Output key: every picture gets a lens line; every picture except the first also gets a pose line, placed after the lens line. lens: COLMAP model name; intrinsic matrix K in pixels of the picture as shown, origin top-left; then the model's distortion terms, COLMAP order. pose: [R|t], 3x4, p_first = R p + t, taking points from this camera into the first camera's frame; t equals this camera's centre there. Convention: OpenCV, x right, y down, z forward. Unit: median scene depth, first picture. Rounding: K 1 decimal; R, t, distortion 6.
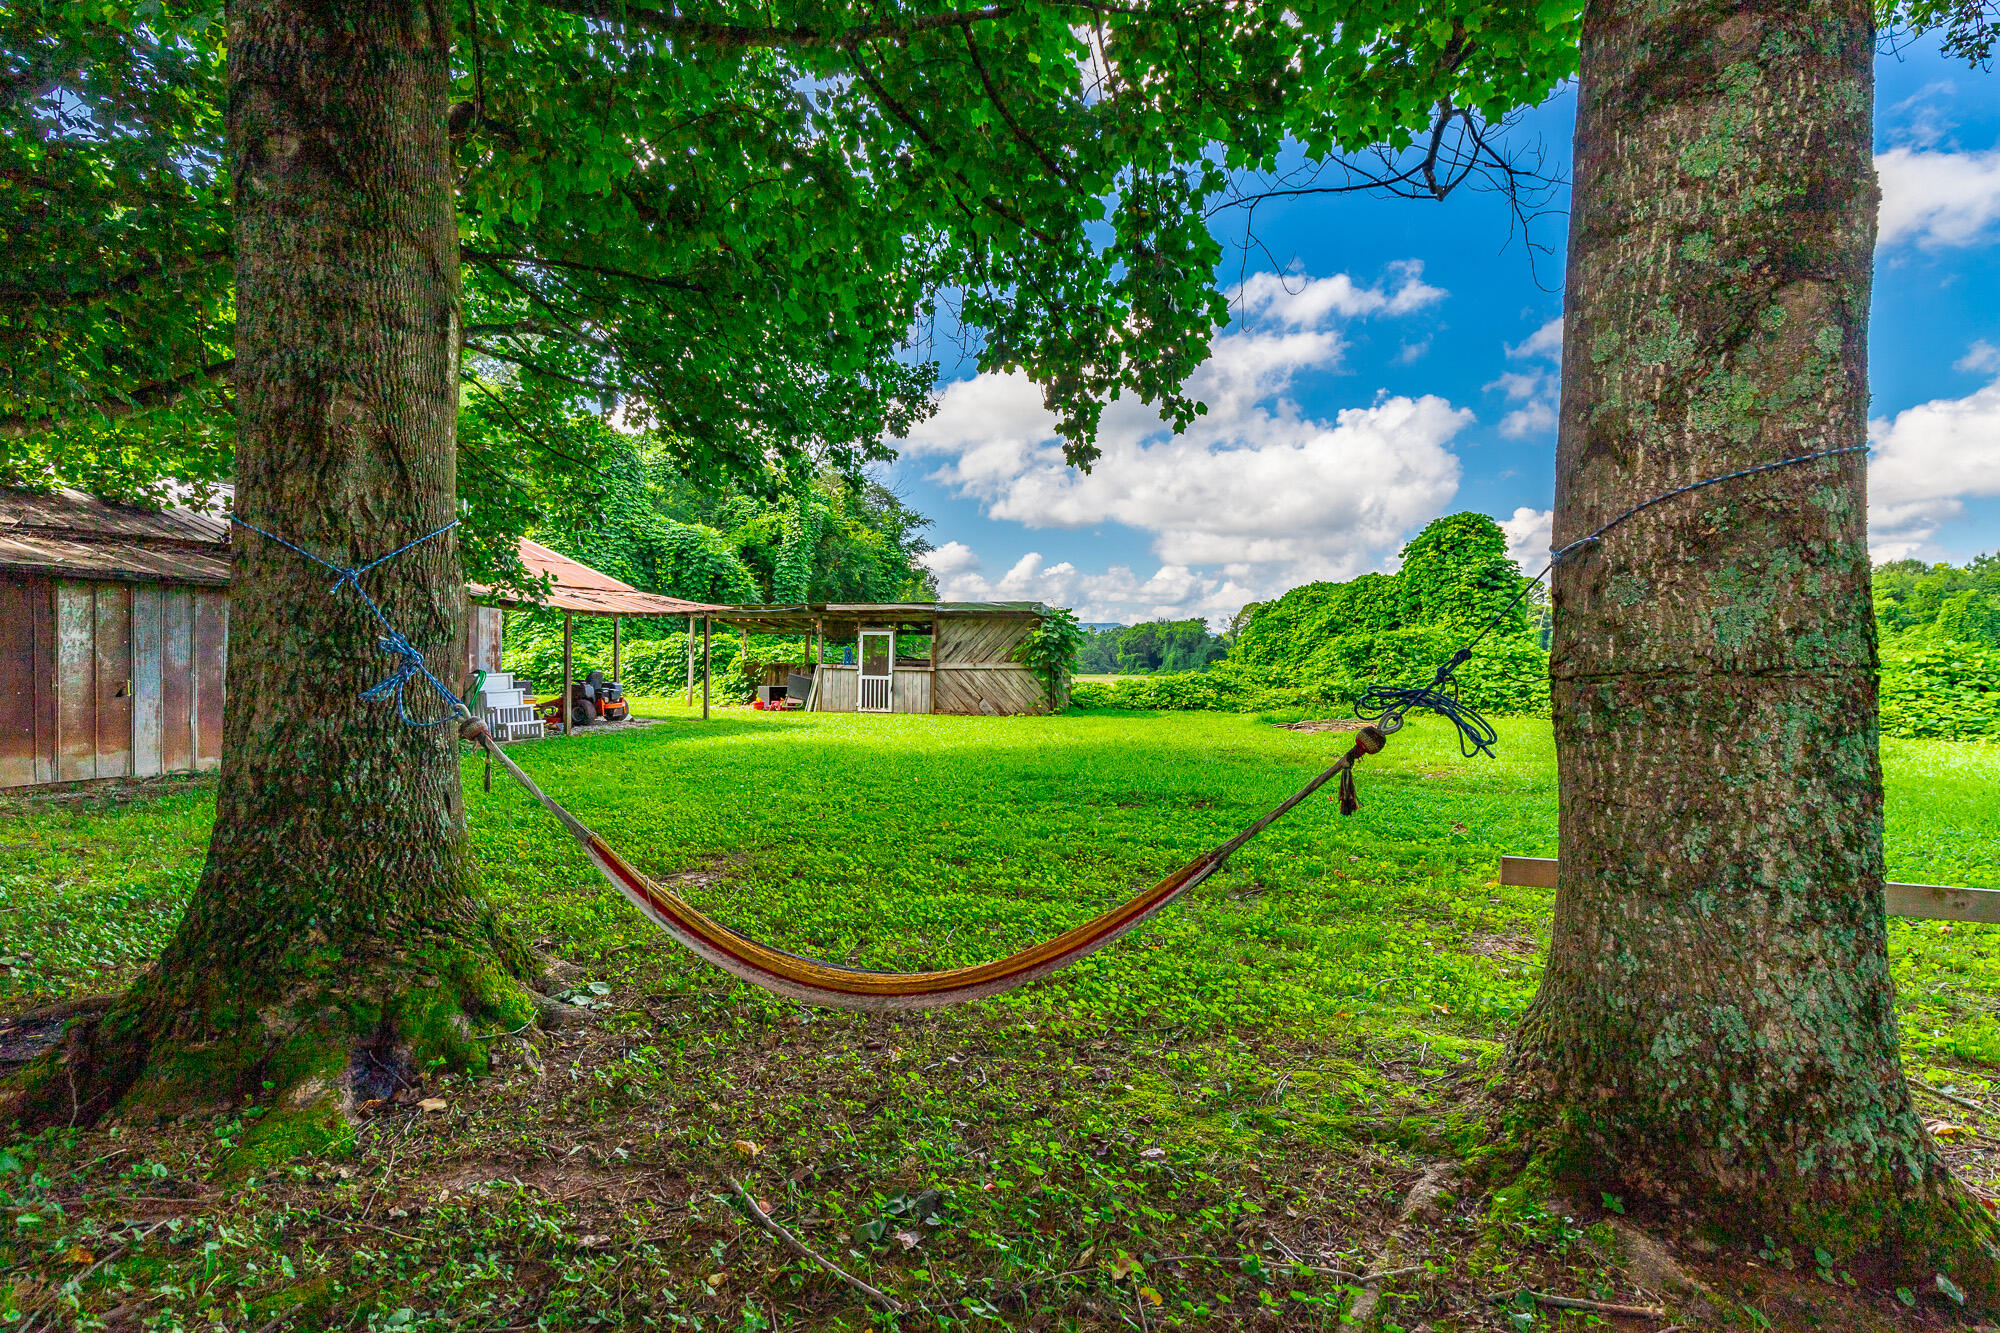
lens RADIAL K [[899.7, 0, 1004.5], [0, 899.7, 662.0], [0, 0, 1]] dist [0.012917, -0.002427]
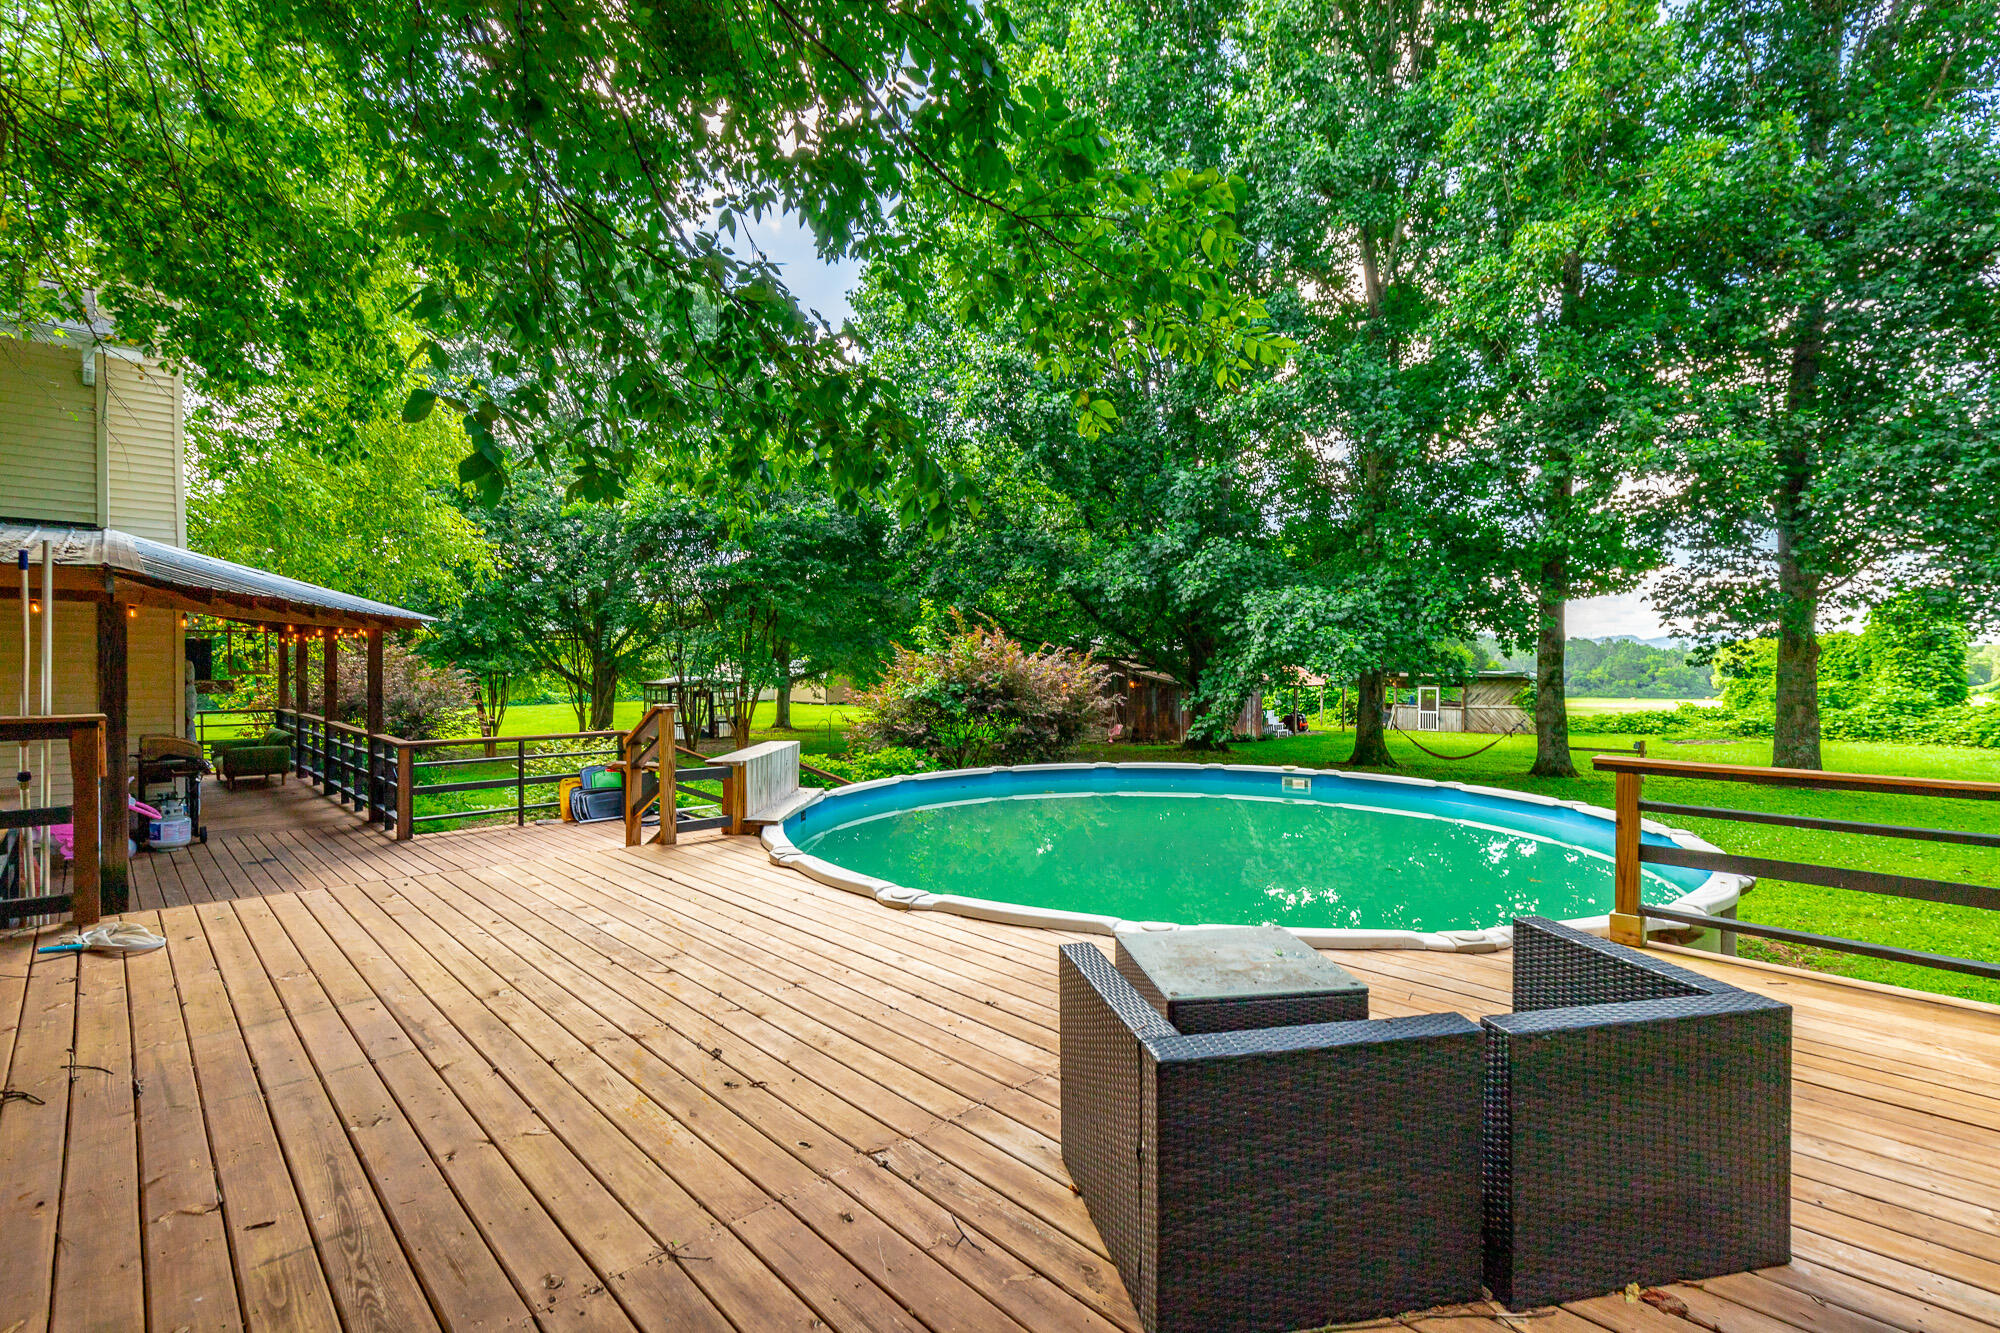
lens RADIAL K [[899.7, 0, 1008.1], [0, 899.7, 664.3], [0, 0, 1]] dist [0.012917, -0.002427]
pose [[0.845439, -0.017506, -0.533784, 0.121480], [0.006631, 0.999730, -0.022284, -0.046996], [0.534030, 0.015301, 0.845327, -1.067000]]
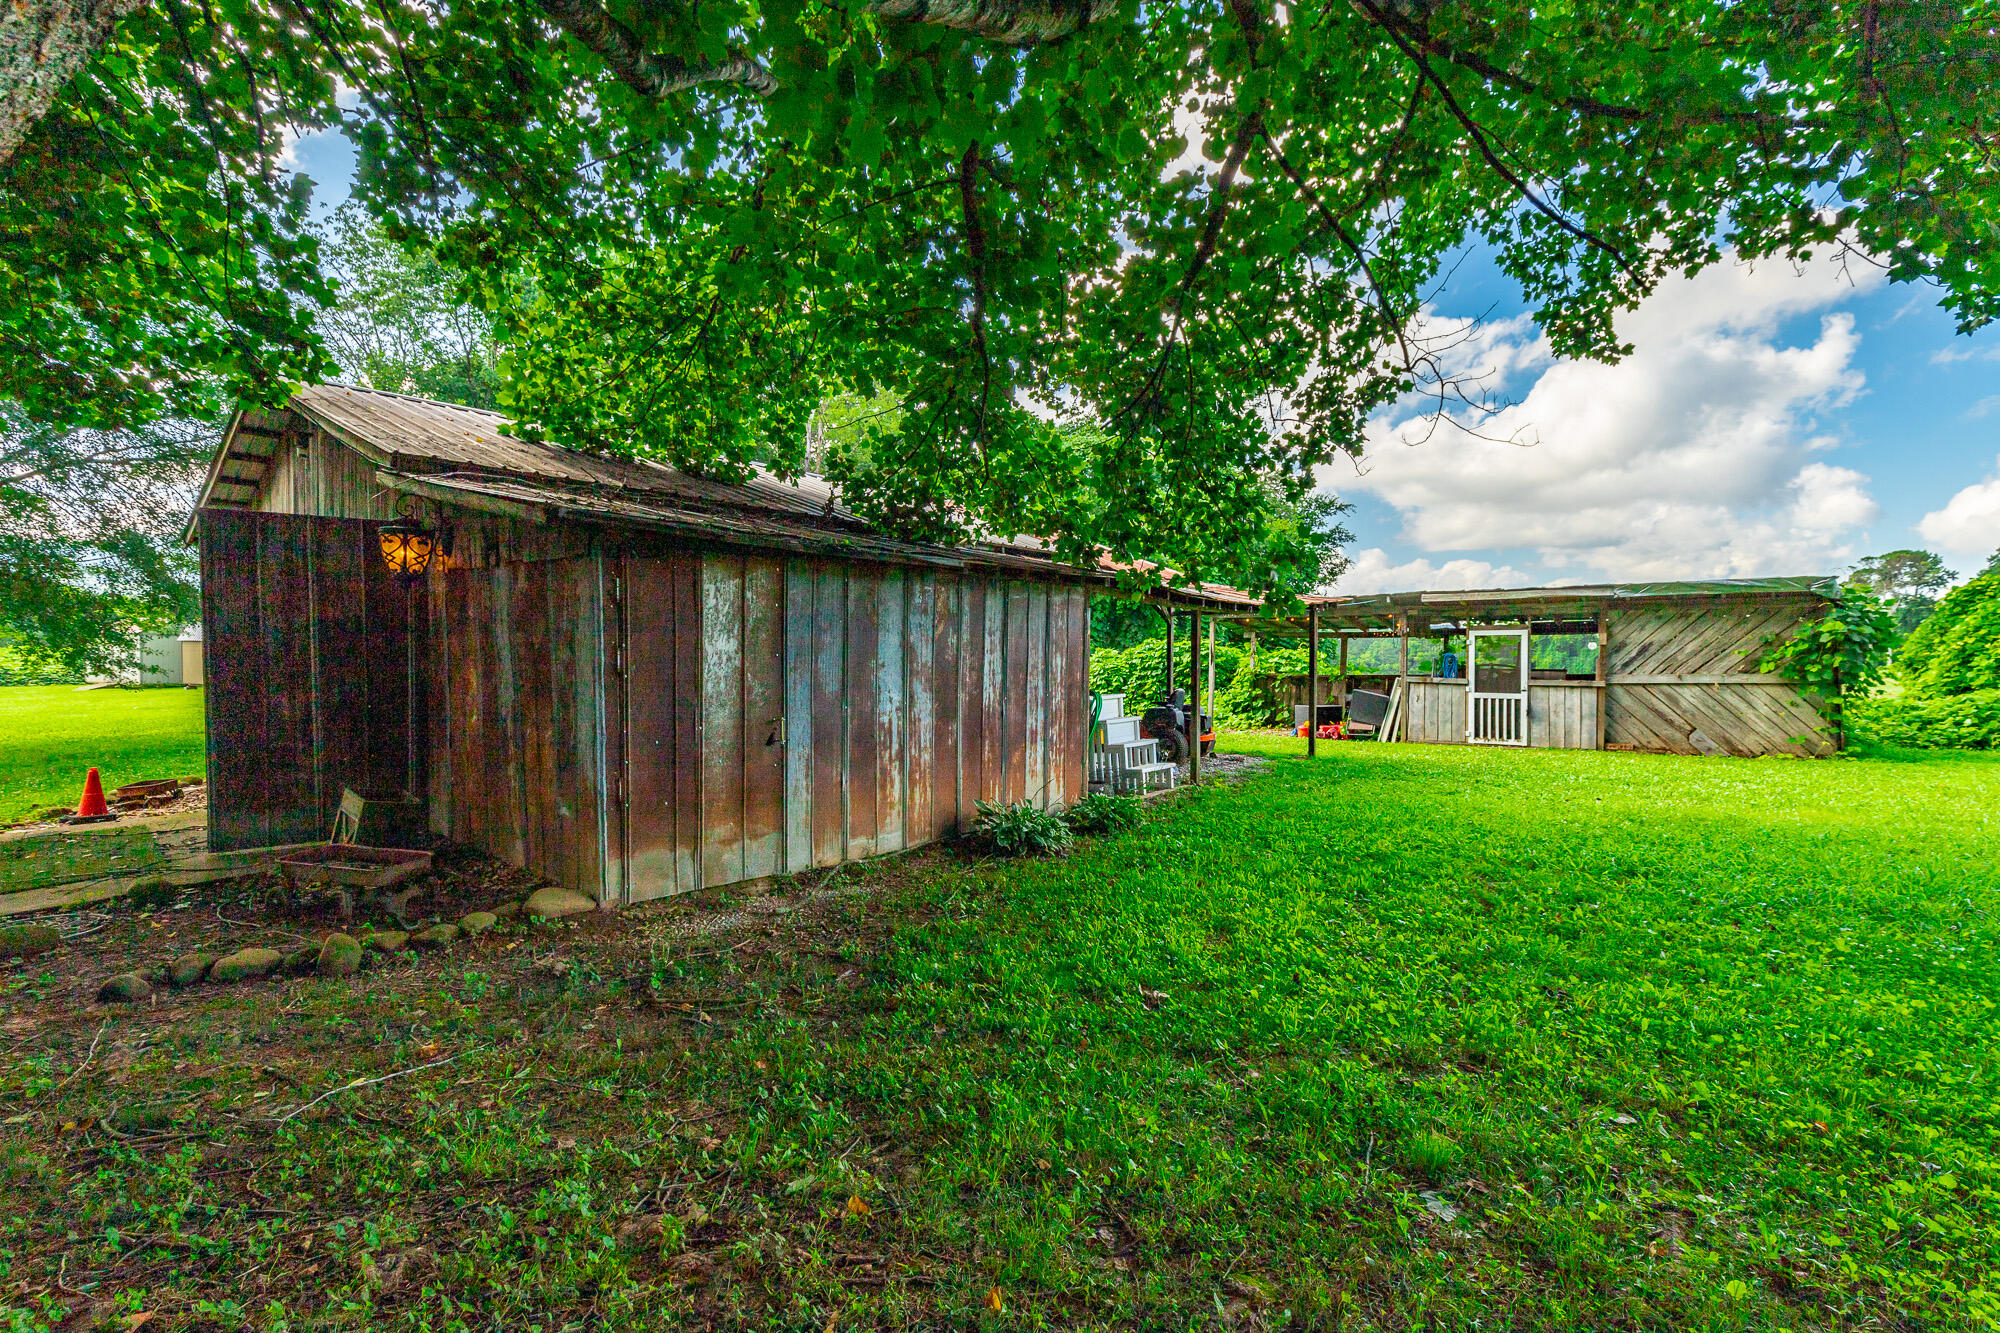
lens RADIAL K [[899.7, 0, 1002.5], [0, 899.7, 665.4], [0, 0, 1]] dist [0.012917, -0.002427]
pose [[0.942202, -0.008060, -0.334948, -0.275296], [0.006287, 0.999960, -0.006378, -0.004496], [0.334986, 0.003903, 0.942215, 0.212646]]
